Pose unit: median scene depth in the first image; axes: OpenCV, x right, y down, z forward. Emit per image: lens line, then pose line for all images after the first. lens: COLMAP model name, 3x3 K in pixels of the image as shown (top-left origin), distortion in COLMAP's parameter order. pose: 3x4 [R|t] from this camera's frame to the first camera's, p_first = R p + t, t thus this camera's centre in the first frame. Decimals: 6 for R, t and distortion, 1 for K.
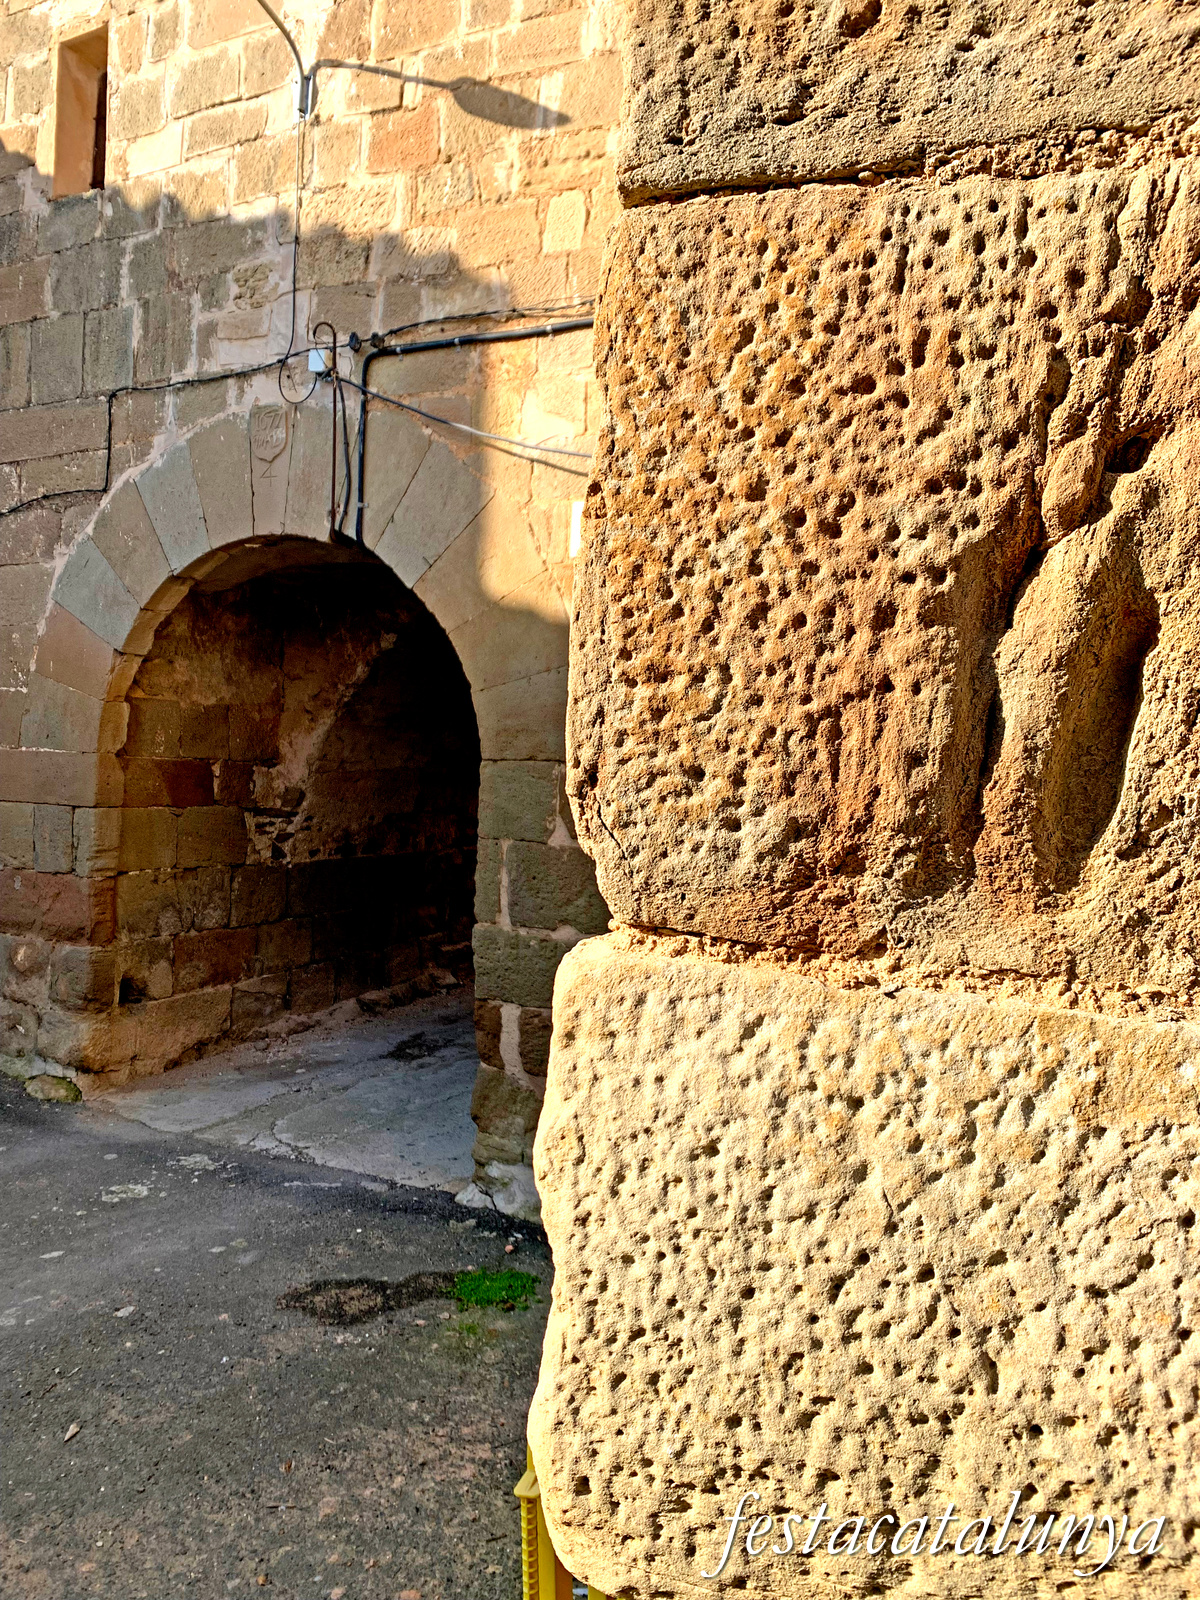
lens RADIAL K [[1243.6, 0, 606.8], [0, 1243.6, 814.8], [0, 0, 1]] dist [0.037043, -0.046057]
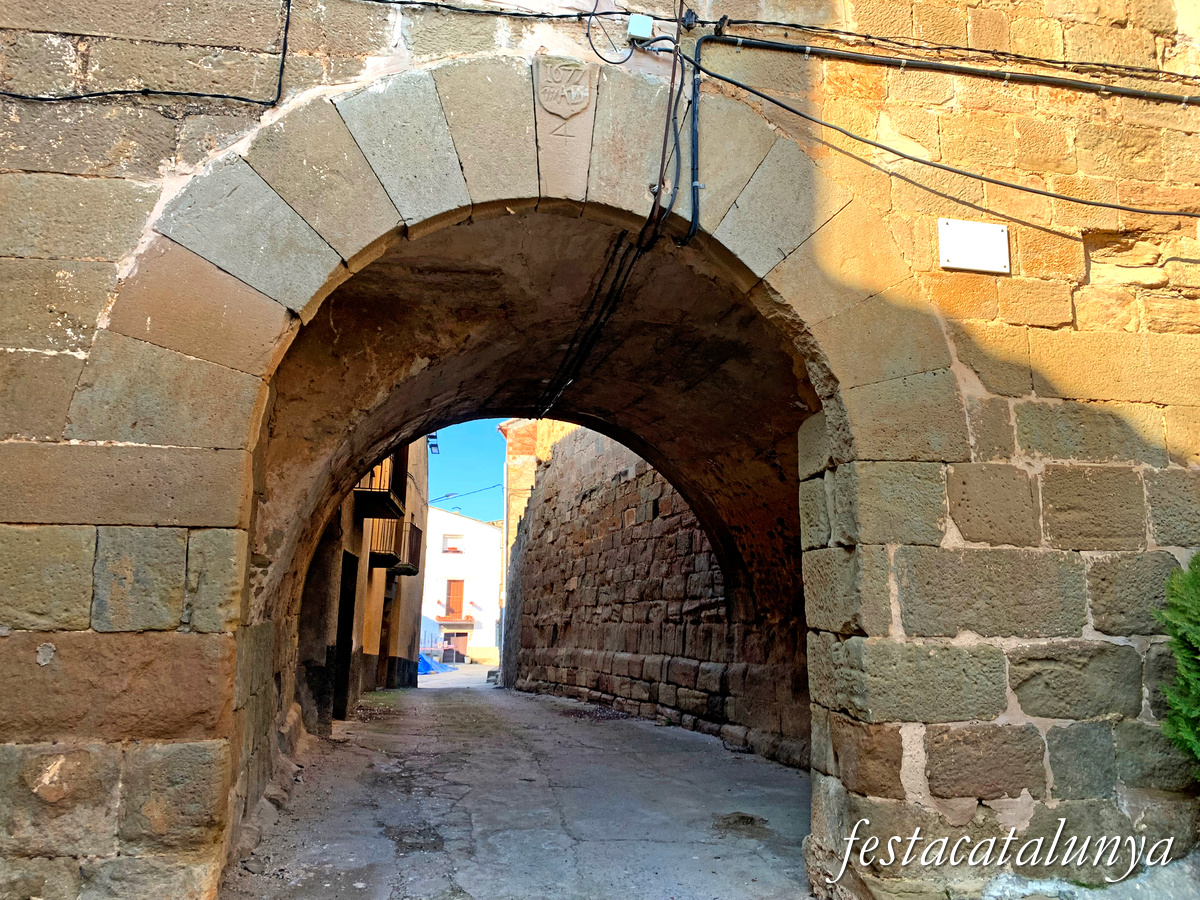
lens RADIAL K [[932.7, 0, 593.7], [0, 932.7, 452.6], [0, 0, 1]] dist [0.037043, -0.046057]
pose [[0.784091, 0.064116, 0.617325, -0.628088], [0.046161, 0.985870, -0.161025, 0.049252], [-0.618926, 0.154755, 0.770053, 0.517065]]
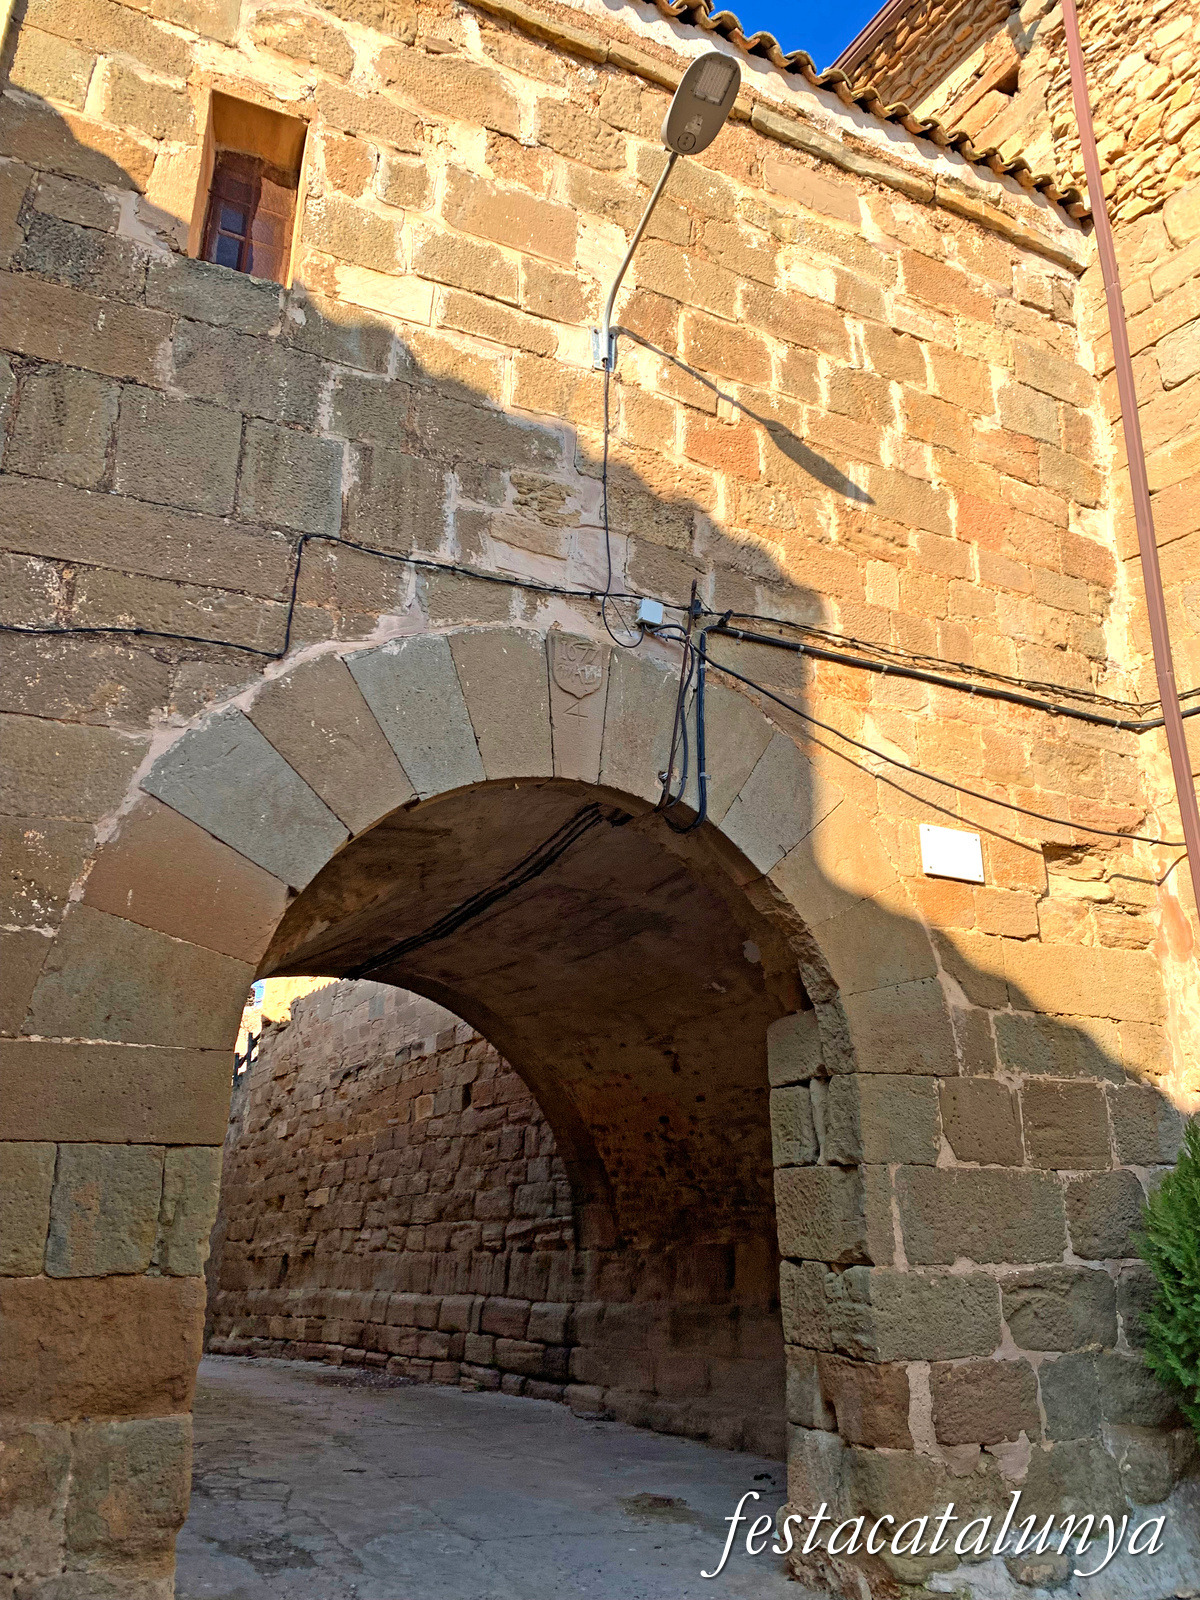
lens RADIAL K [[1243.6, 0, 610.9], [0, 1243.6, 793.4], [0, 0, 1]] dist [0.037043, -0.046057]
pose [[0.587566, 0.221196, 0.778356, -0.864127], [0.053349, 0.949230, -0.310027, 0.031248], [-0.807415, 0.223686, 0.545935, 0.542310]]
